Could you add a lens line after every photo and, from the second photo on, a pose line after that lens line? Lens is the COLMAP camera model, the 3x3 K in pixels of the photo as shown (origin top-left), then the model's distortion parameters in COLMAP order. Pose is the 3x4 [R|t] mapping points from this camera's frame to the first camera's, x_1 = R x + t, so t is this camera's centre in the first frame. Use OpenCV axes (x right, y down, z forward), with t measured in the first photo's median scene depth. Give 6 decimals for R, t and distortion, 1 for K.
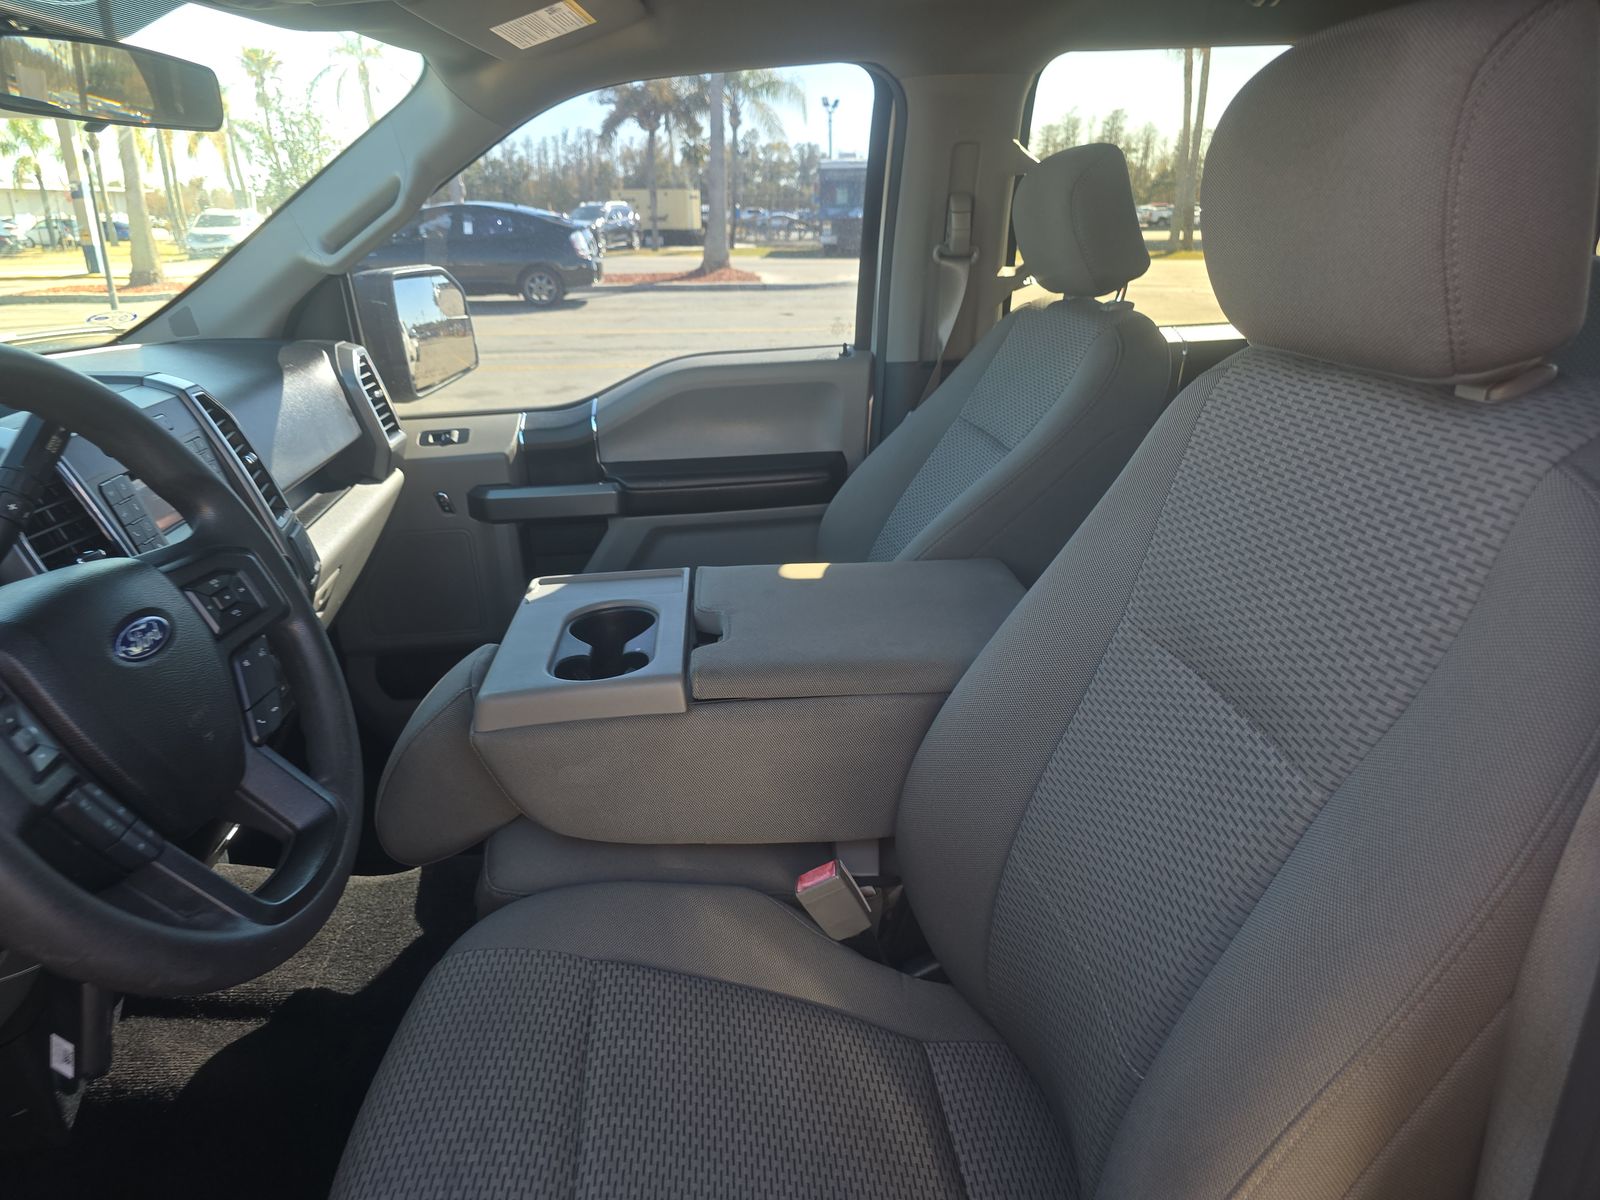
lens RADIAL K [[1057.6, 0, 811.3], [0, 1057.6, 588.3], [0, 0, 1]] dist [0.044218, -0.033555]
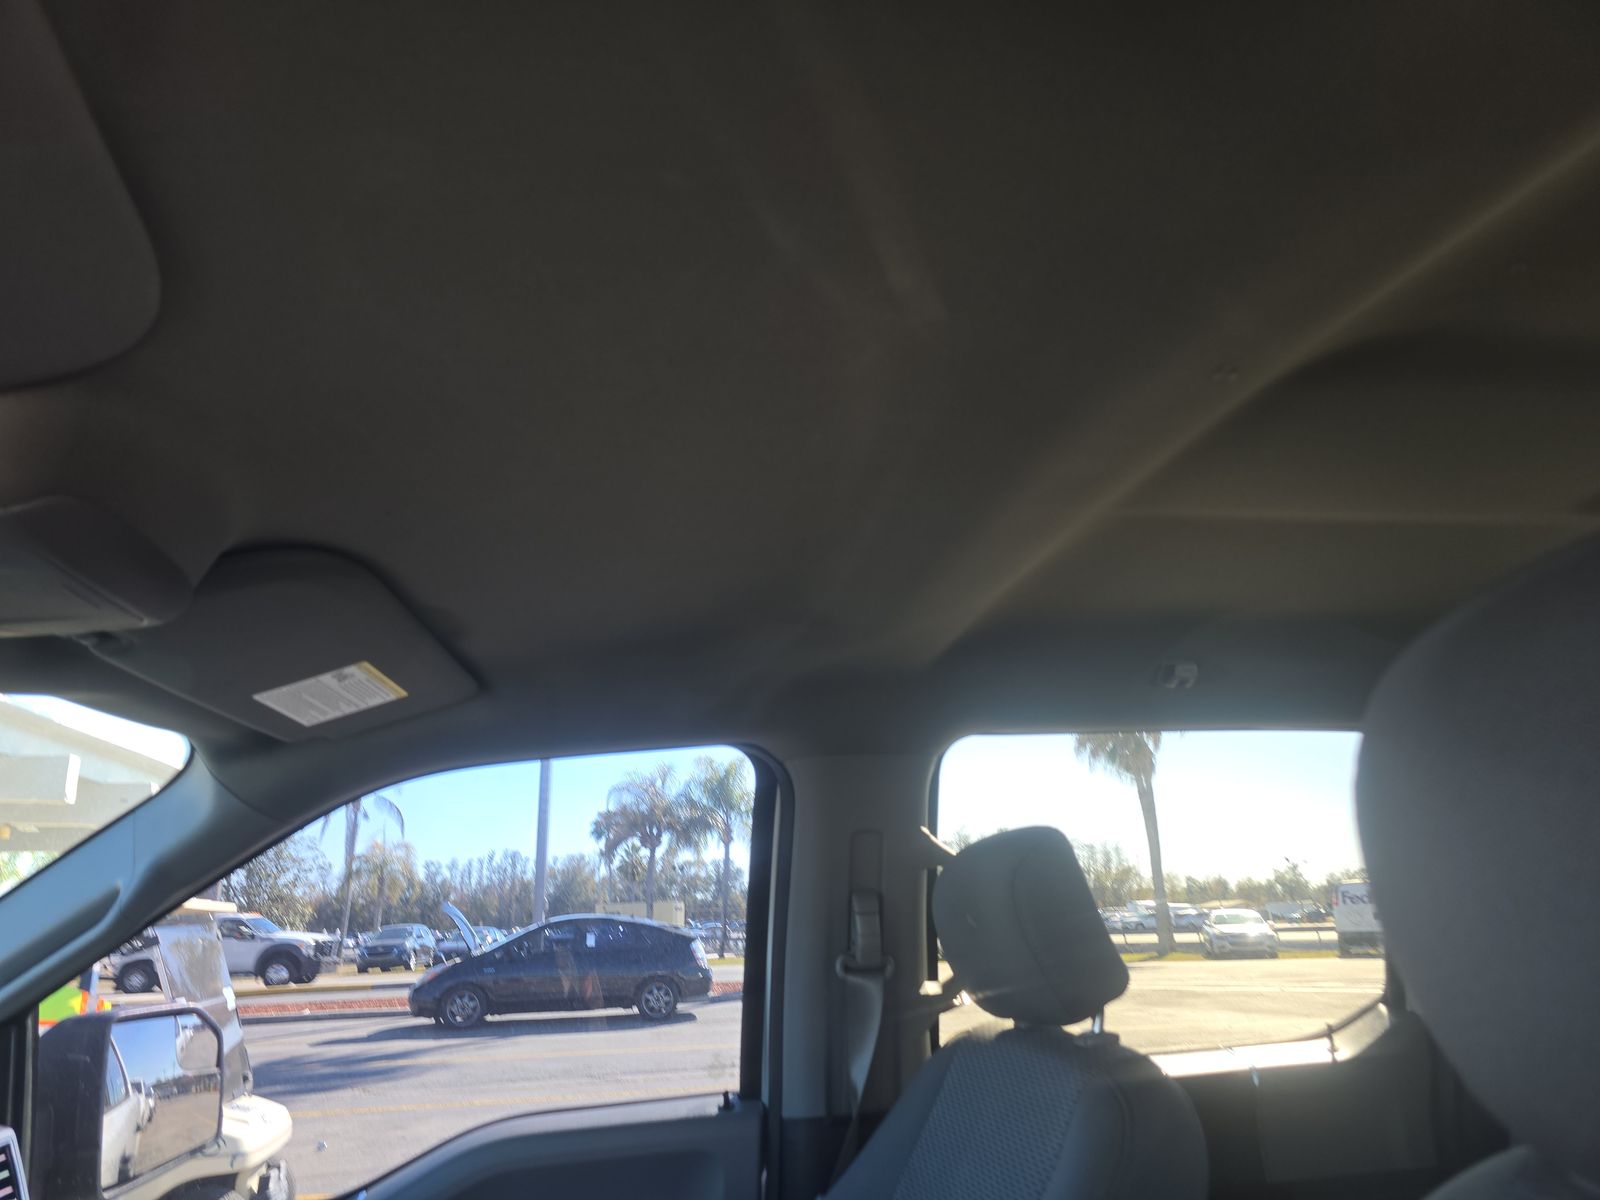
lens RADIAL K [[1057.6, 0, 811.4], [0, 1057.6, 590.7], [0, 0, 1]] dist [0.044218, -0.033555]
pose [[0.996713, 0.005961, 0.080796, 0.029730], [0.043649, 0.800657, -0.597531, -0.065626], [-0.068252, 0.599093, 0.797765, 0.198964]]
